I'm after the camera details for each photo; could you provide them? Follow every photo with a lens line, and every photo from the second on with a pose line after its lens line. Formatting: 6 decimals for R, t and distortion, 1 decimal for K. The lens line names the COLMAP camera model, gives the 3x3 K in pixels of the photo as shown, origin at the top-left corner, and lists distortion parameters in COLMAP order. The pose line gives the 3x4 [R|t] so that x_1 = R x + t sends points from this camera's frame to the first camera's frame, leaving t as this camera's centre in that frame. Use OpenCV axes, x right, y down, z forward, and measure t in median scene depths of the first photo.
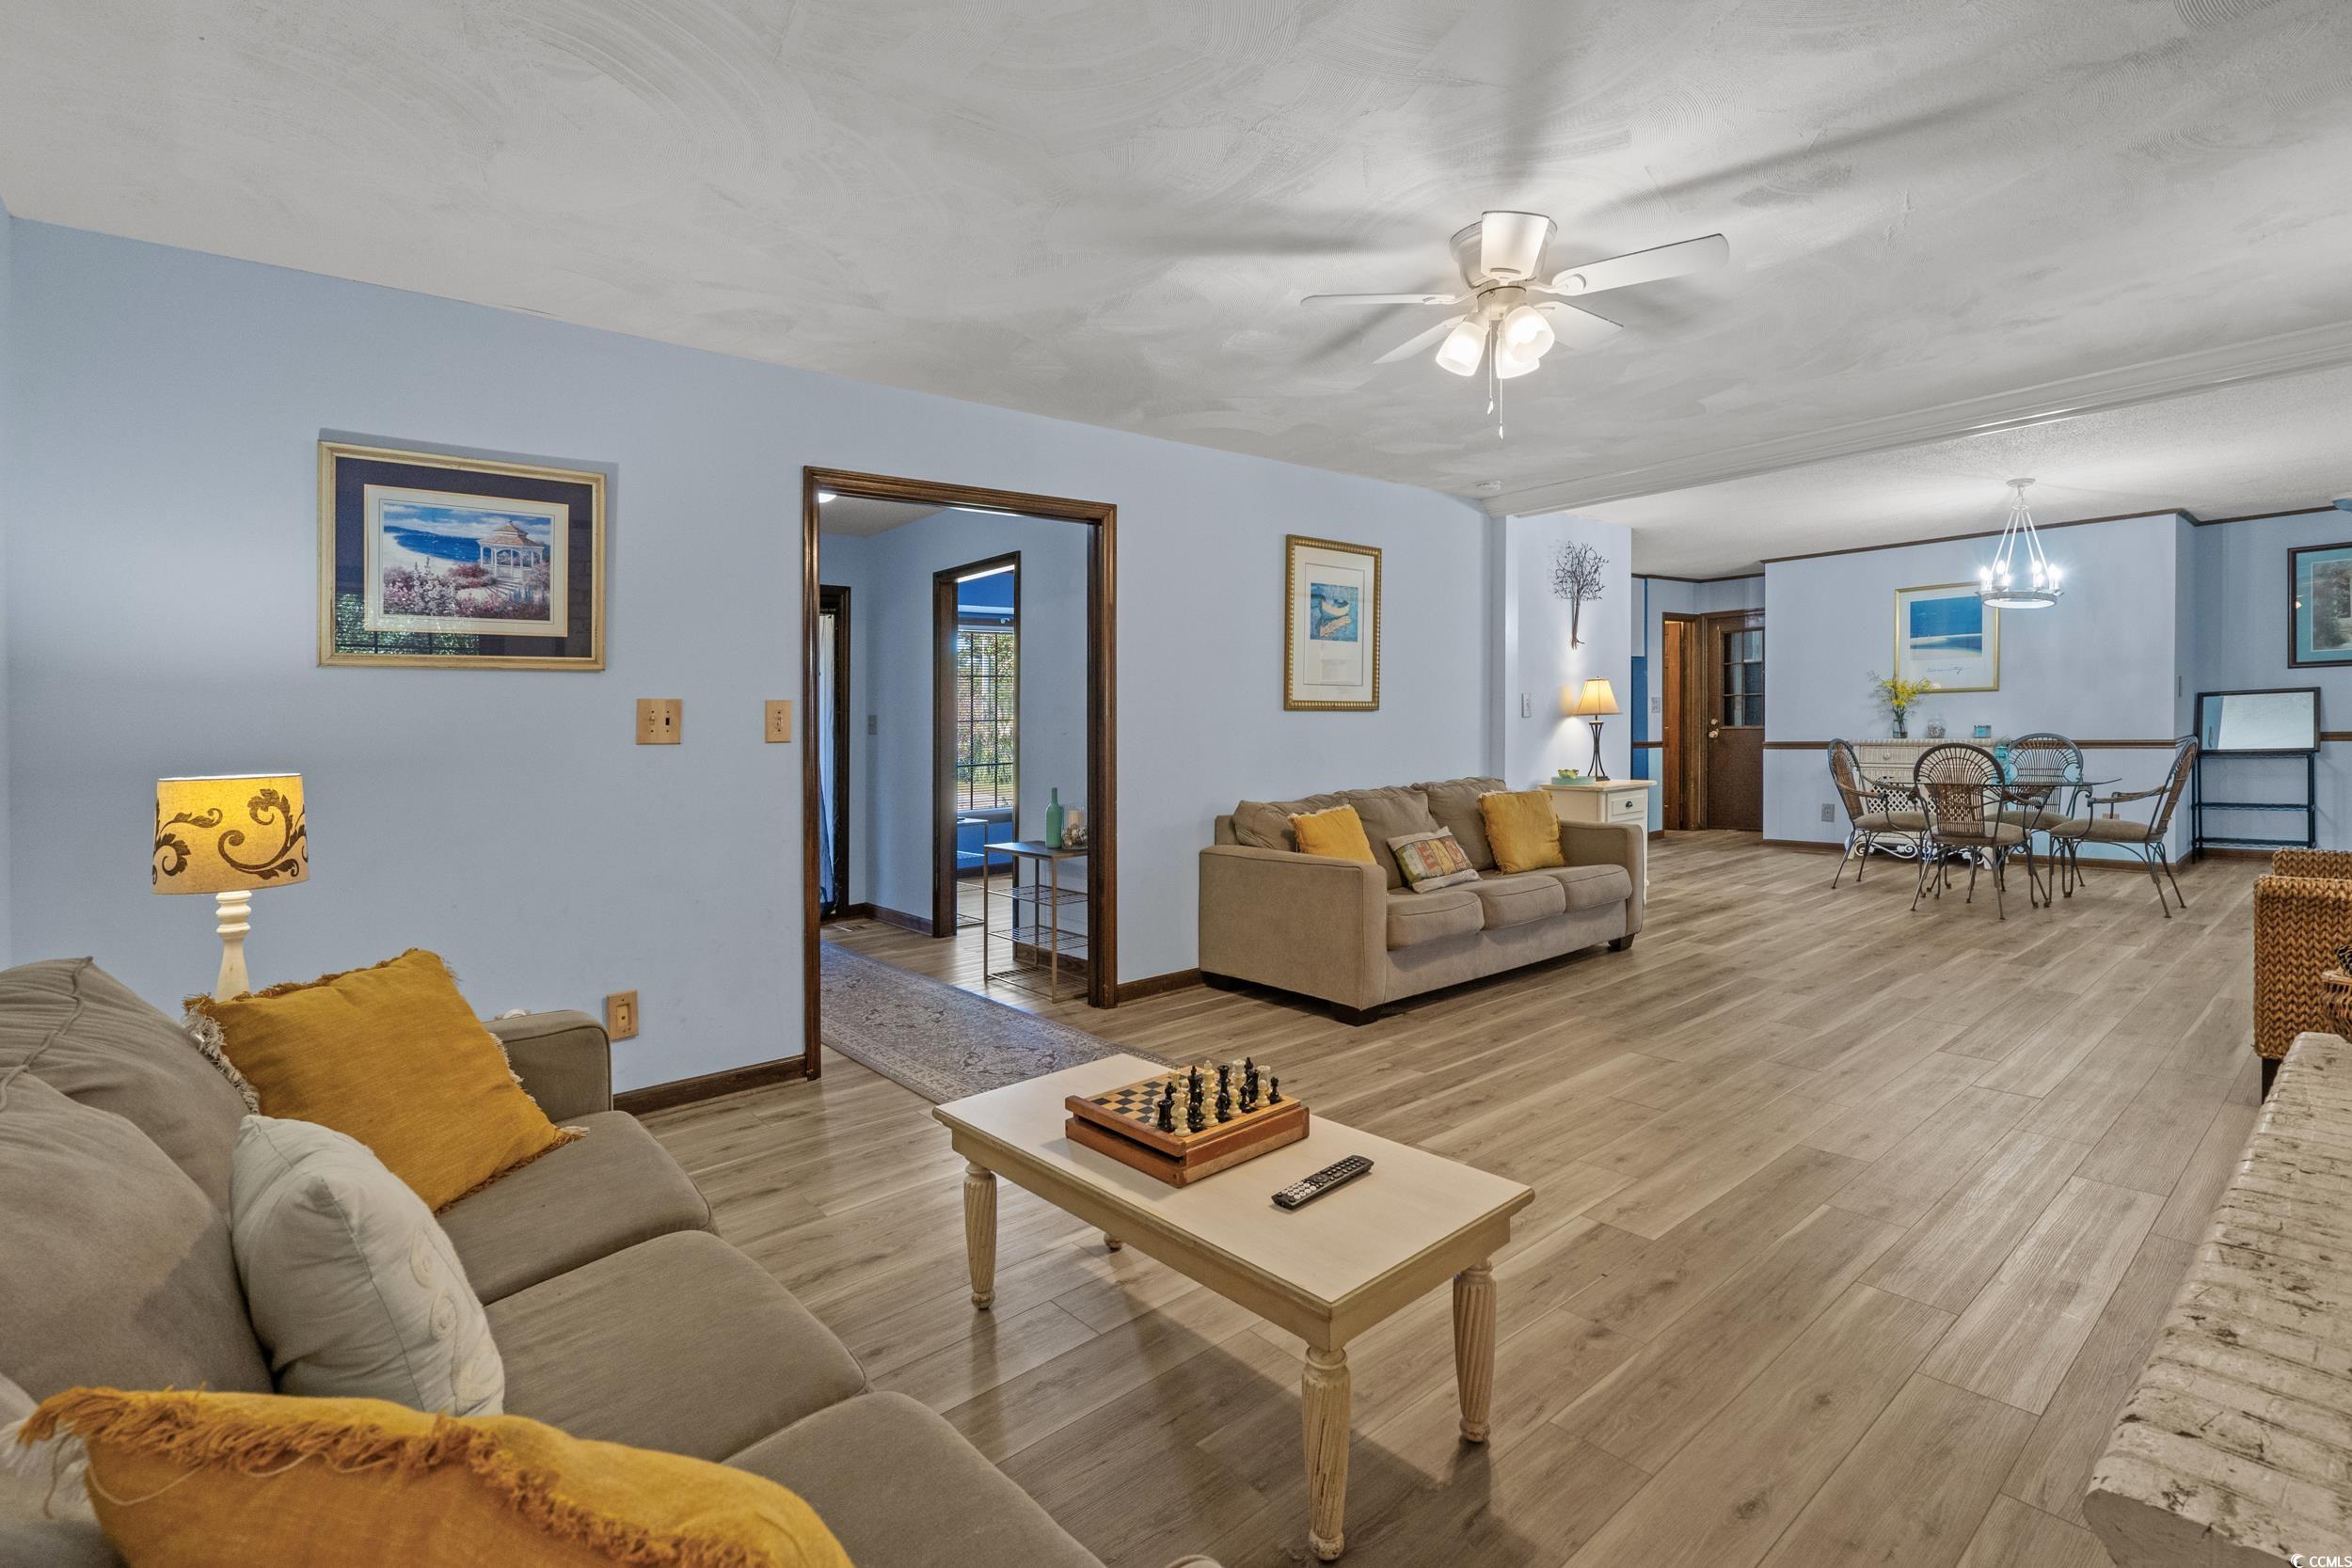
lens RADIAL K [[1077.0, 0, 1174.5], [0, 1077.0, 754.4], [0, 0, 1]] dist [-0.003154, 0.000019]
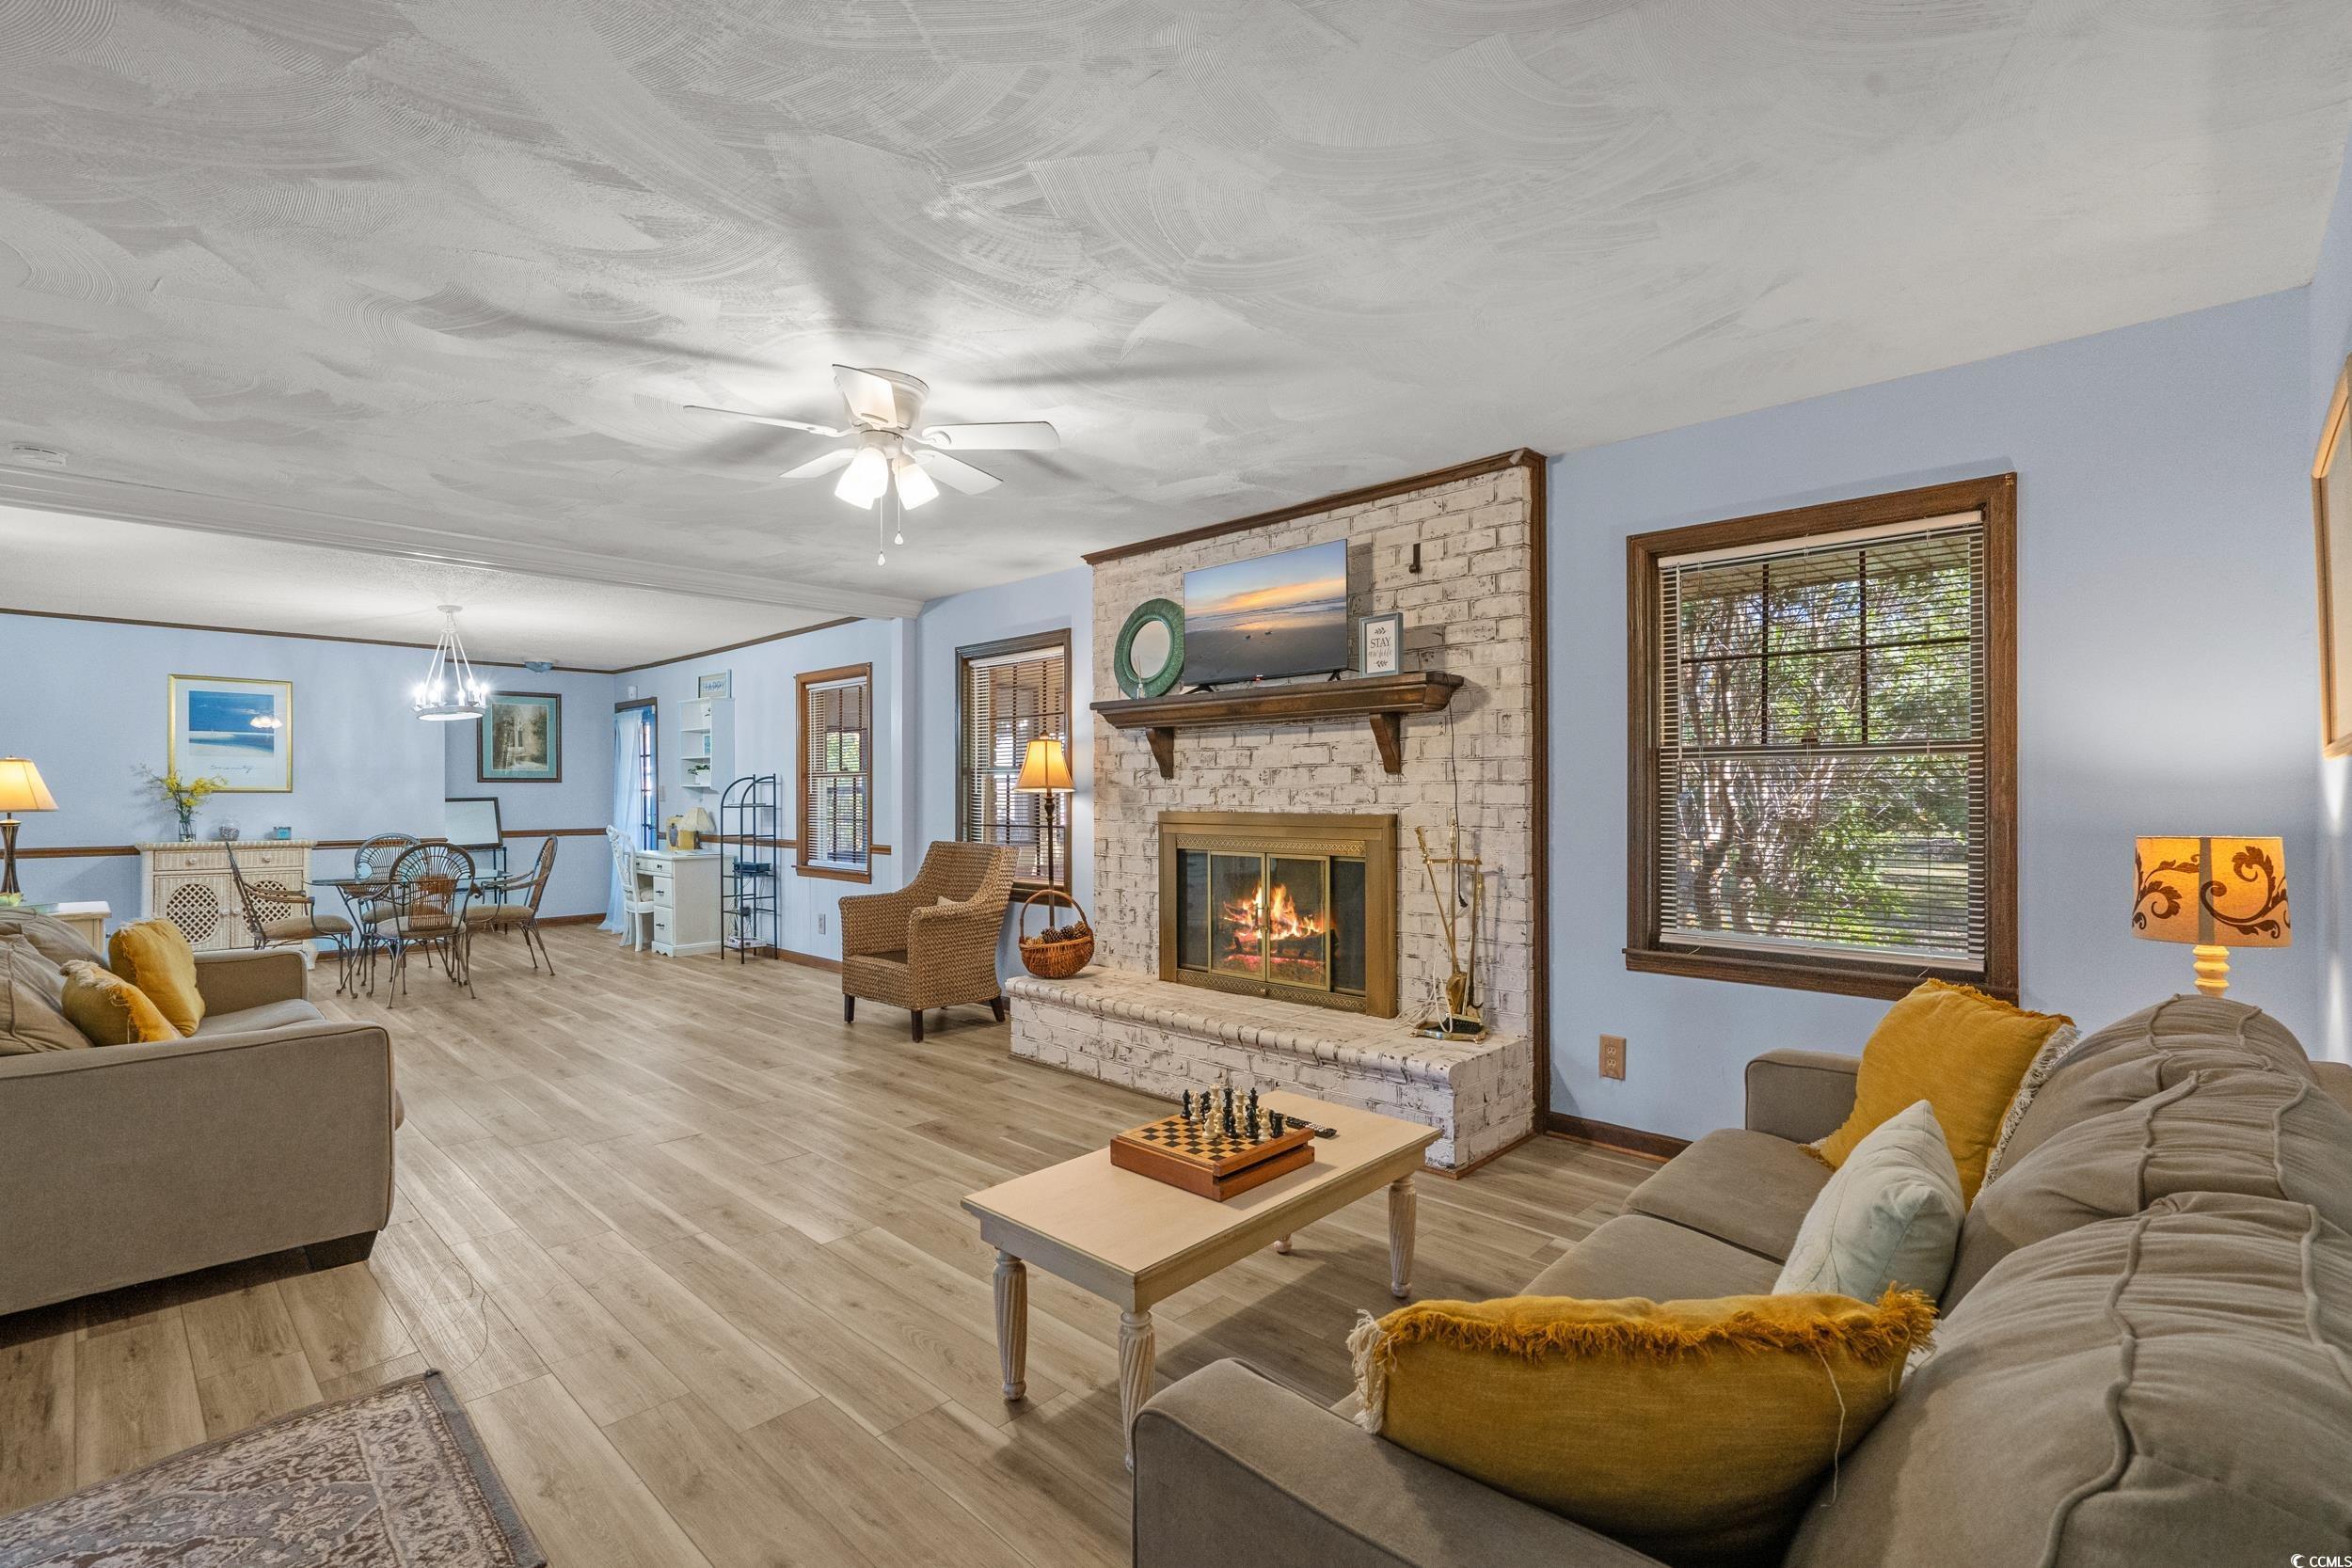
lens RADIAL K [[1061.6, 0, 1148.7], [0, 1061.6, 794.6], [0, 0, 1]] dist [-0.003365, 0.000168]
pose [[-0.097849, 0.028396, 0.994796, -0.680627], [0.034372, 0.999093, -0.025138, -0.010177], [-0.994607, 0.031734, -0.098737, 0.697277]]
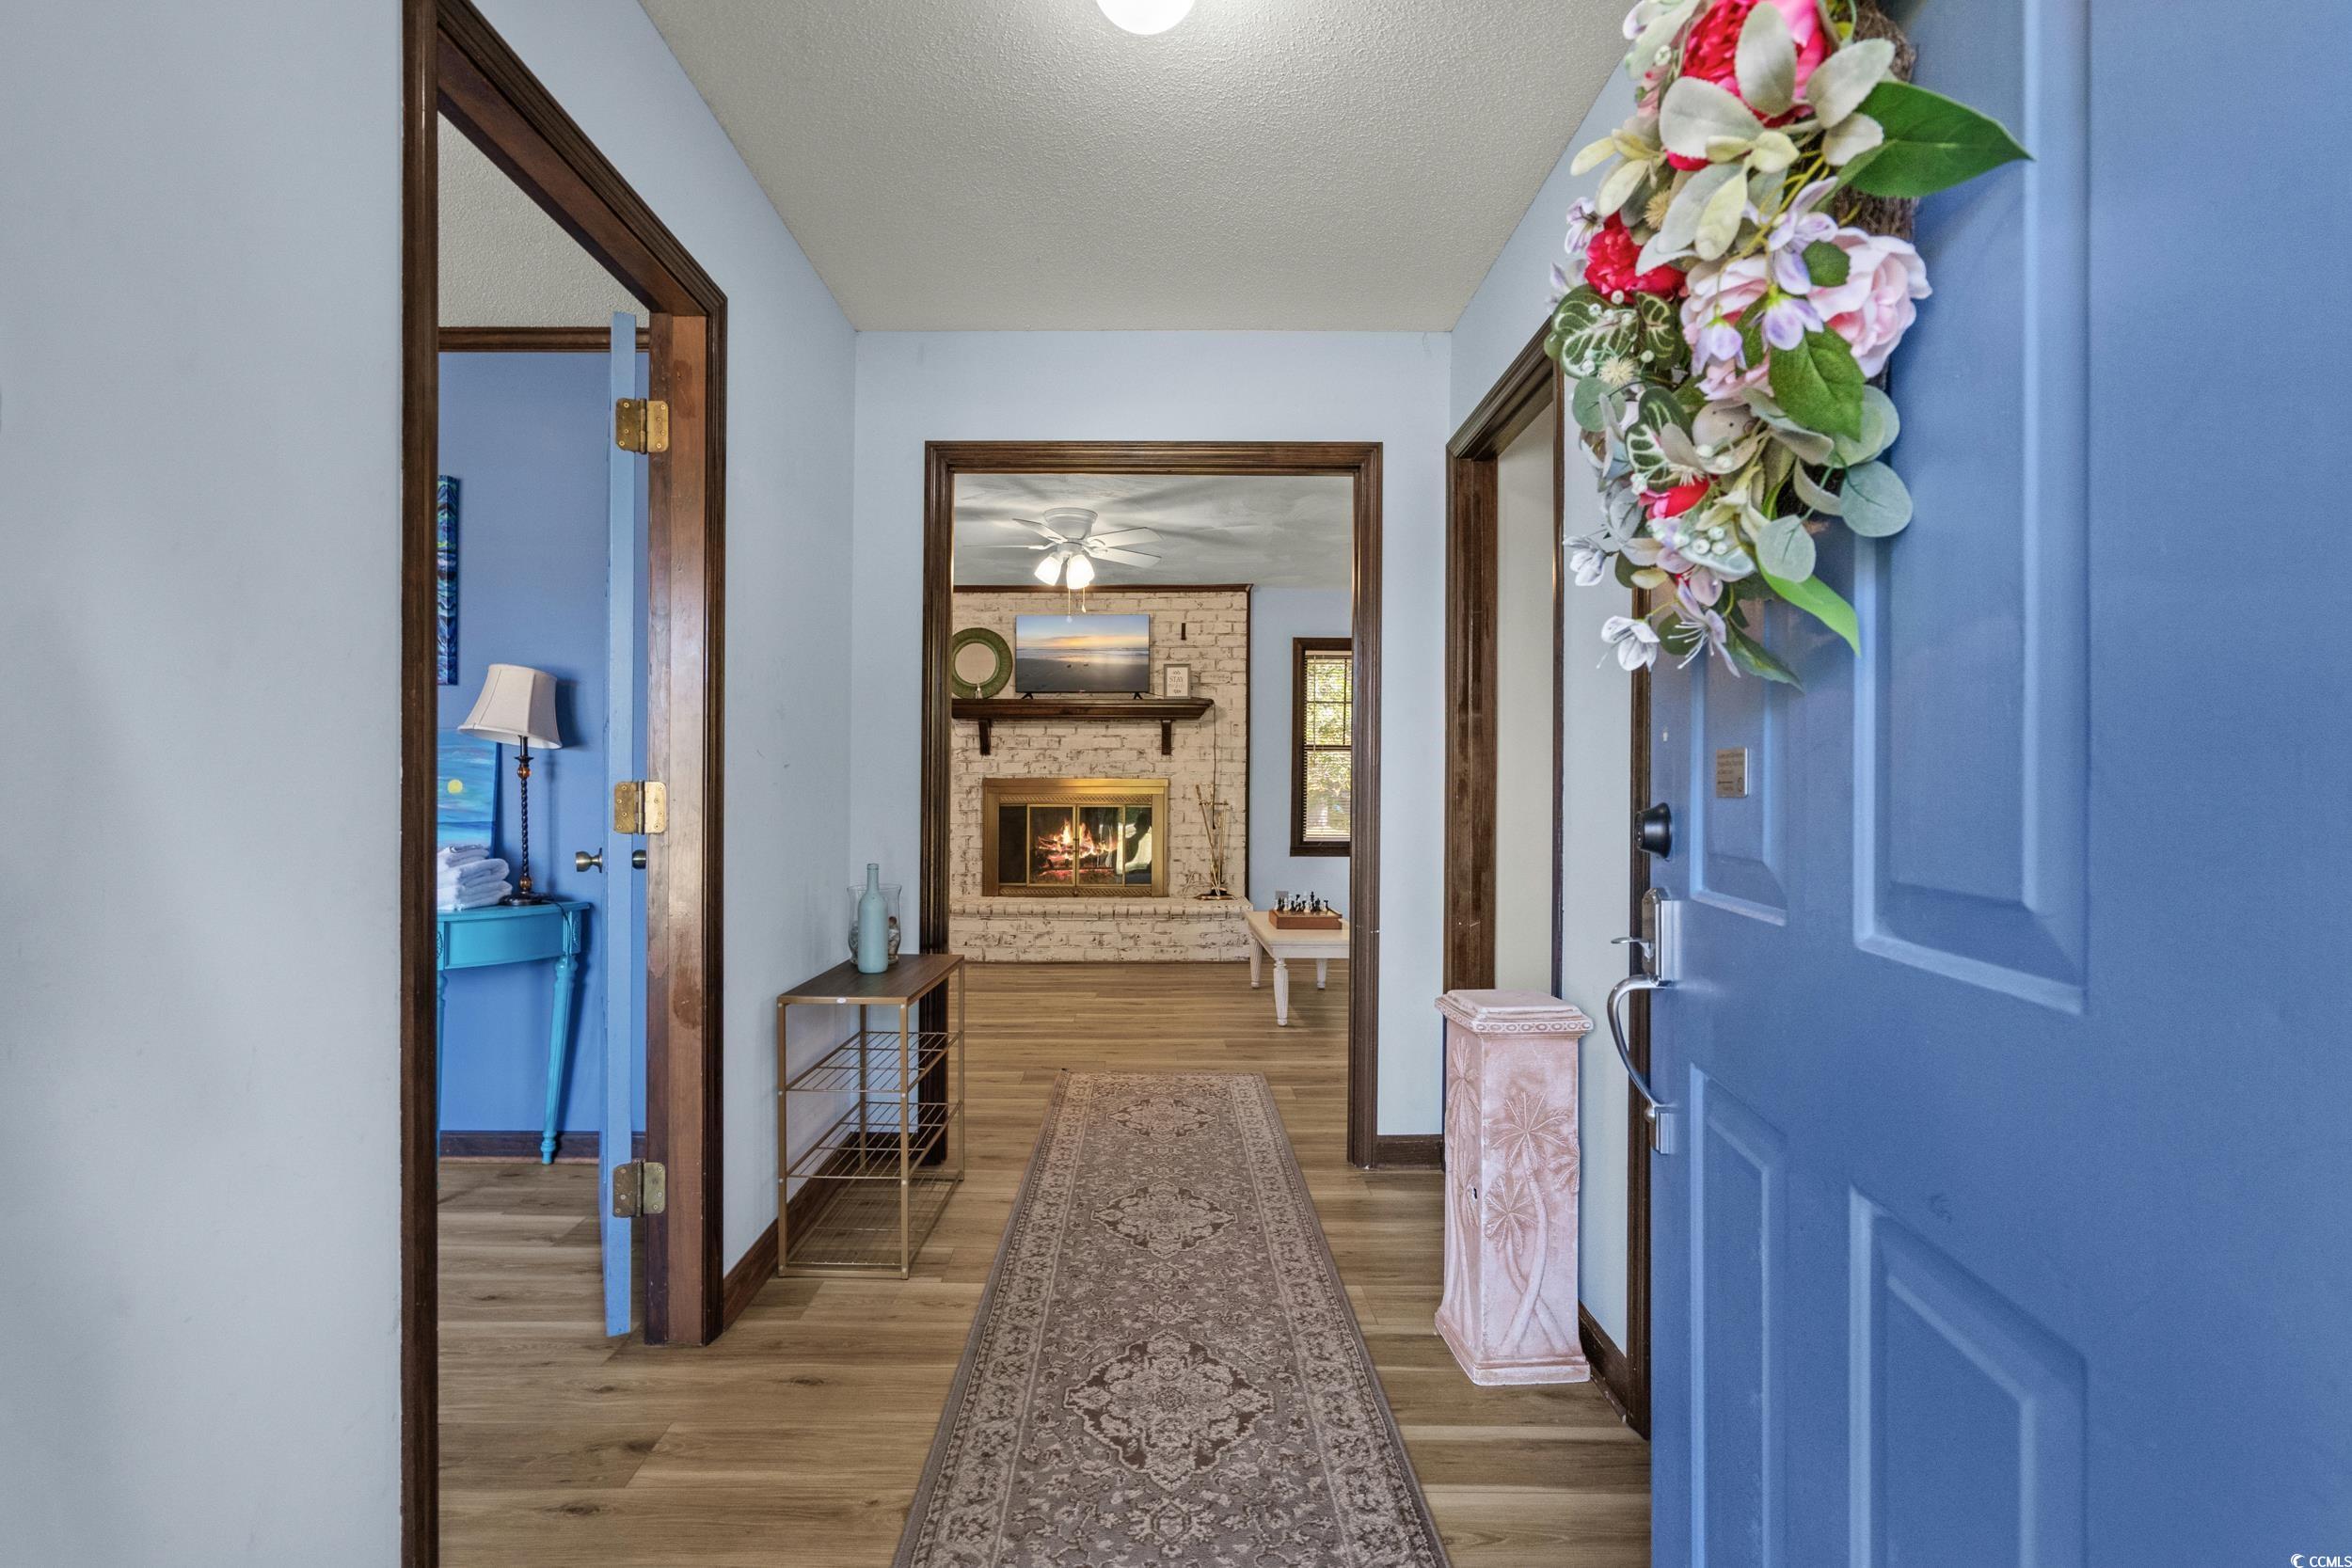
lens RADIAL K [[1061.6, 0, 1148.7], [0, 1061.6, 794.6], [0, 0, 1]] dist [-0.003365, 0.000168]
pose [[-0.762557, 0.023641, 0.646489, -0.814878], [0.038323, 0.999228, 0.008664, 0.003474], [-0.645785, 0.031382, -0.762875, 1.900815]]
